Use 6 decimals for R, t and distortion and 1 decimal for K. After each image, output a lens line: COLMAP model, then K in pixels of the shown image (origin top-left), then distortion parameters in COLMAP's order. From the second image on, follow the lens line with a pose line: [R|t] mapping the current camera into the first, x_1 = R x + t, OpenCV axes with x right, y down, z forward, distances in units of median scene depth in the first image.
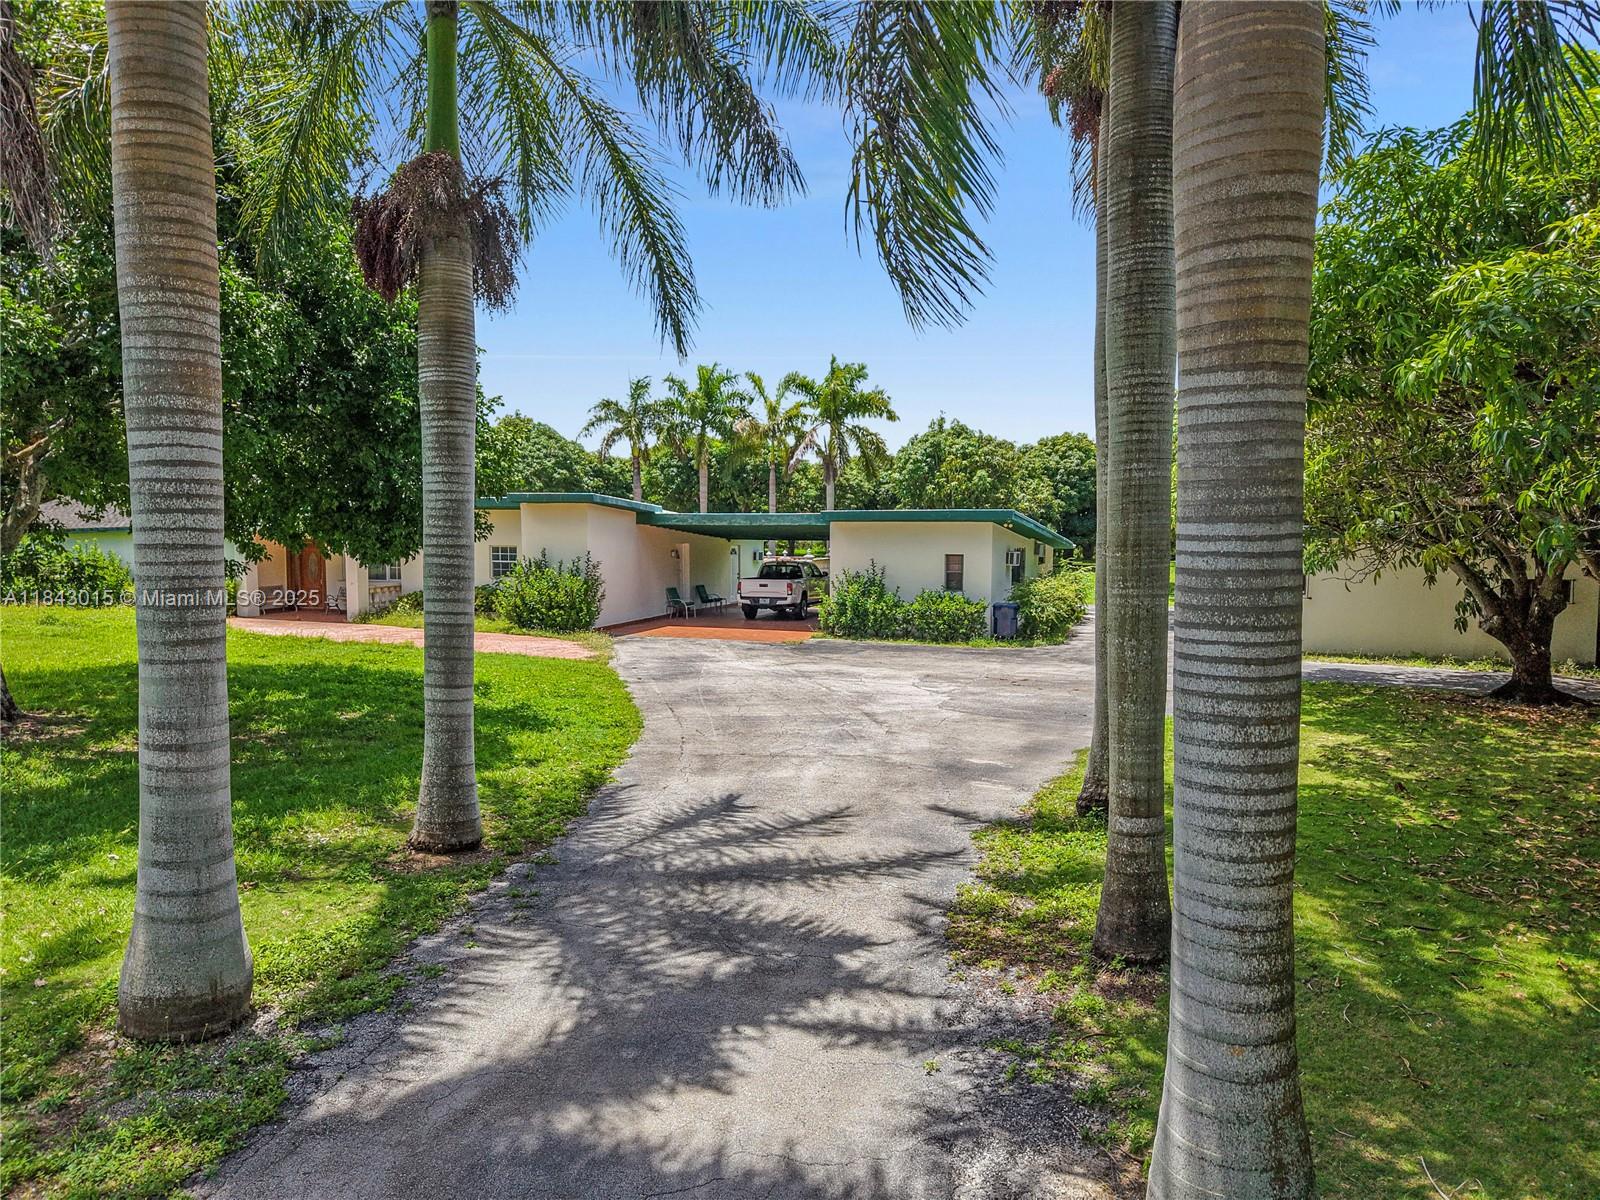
lens RADIAL K [[1122.9, 0, 800.0], [0, 1122.9, 600.0], [0, 0, 1]] dist [0.221070, -0.439359]
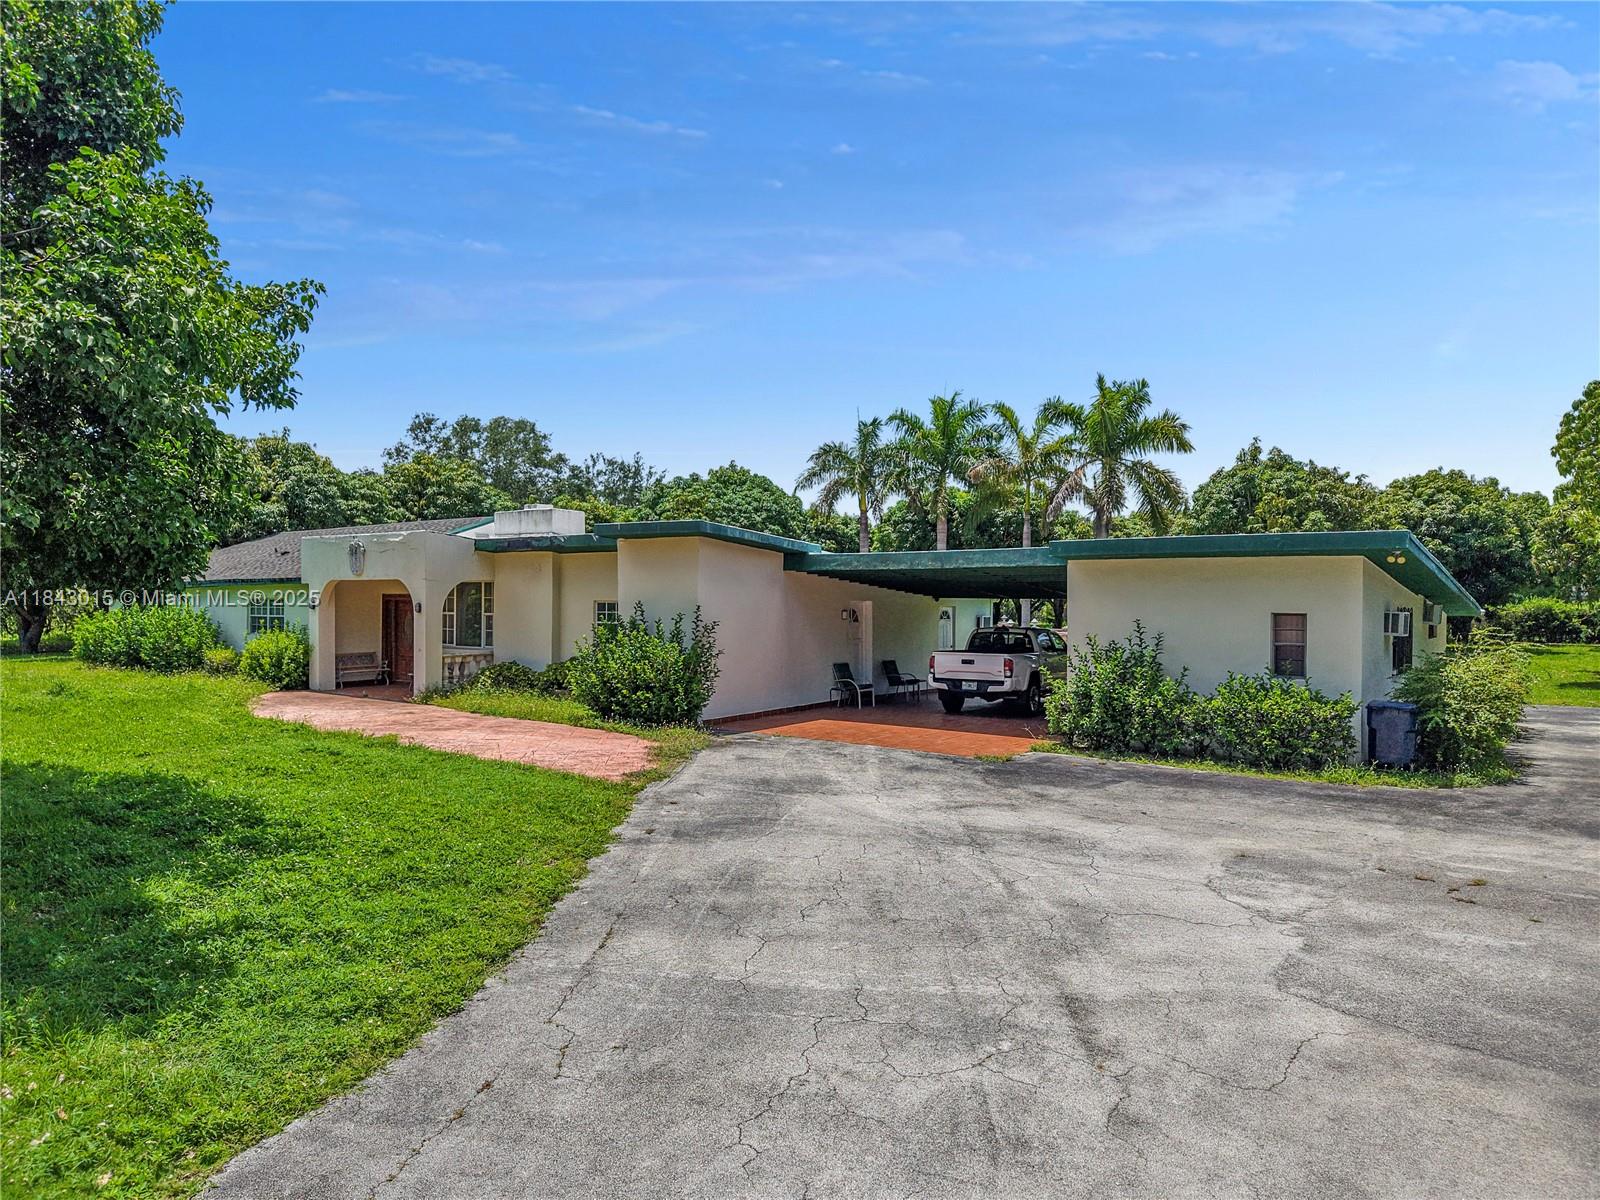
lens RADIAL K [[1122.8, 0, 749.1], [0, 1122.8, 605.2], [0, 0, 1]] dist [-0.003156, -0.003900]
pose [[0.956557, 0.005377, -0.291495, 0.033589], [-0.024434, 0.997791, -0.061774, -0.002421], [0.290519, 0.066213, 0.954576, 0.313088]]
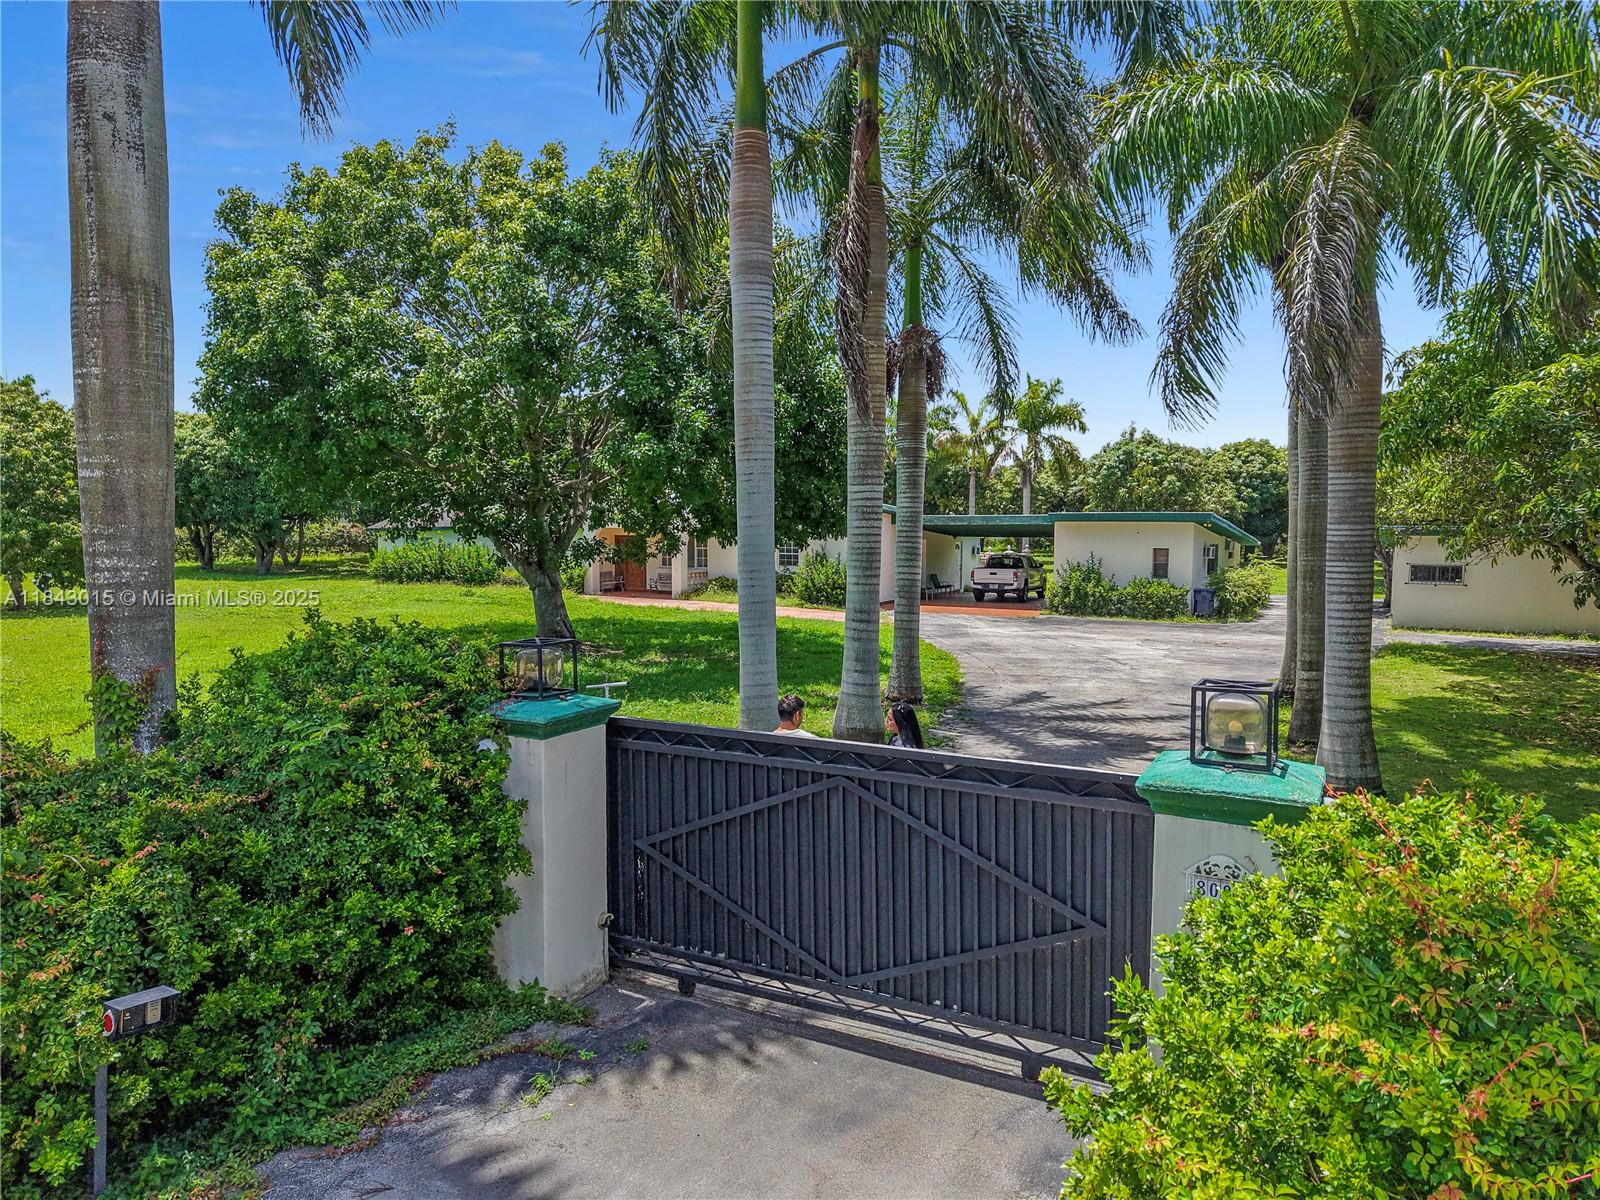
lens RADIAL K [[1122.8, 0, 749.1], [0, 1122.8, 605.2], [0, 0, 1]] dist [-0.003156, -0.003900]
pose [[0.983505, 0.012421, -0.180455, -0.069294], [-0.011434, 0.999913, 0.006511, 0.015630], [0.180520, -0.004340, 0.983562, -0.237623]]
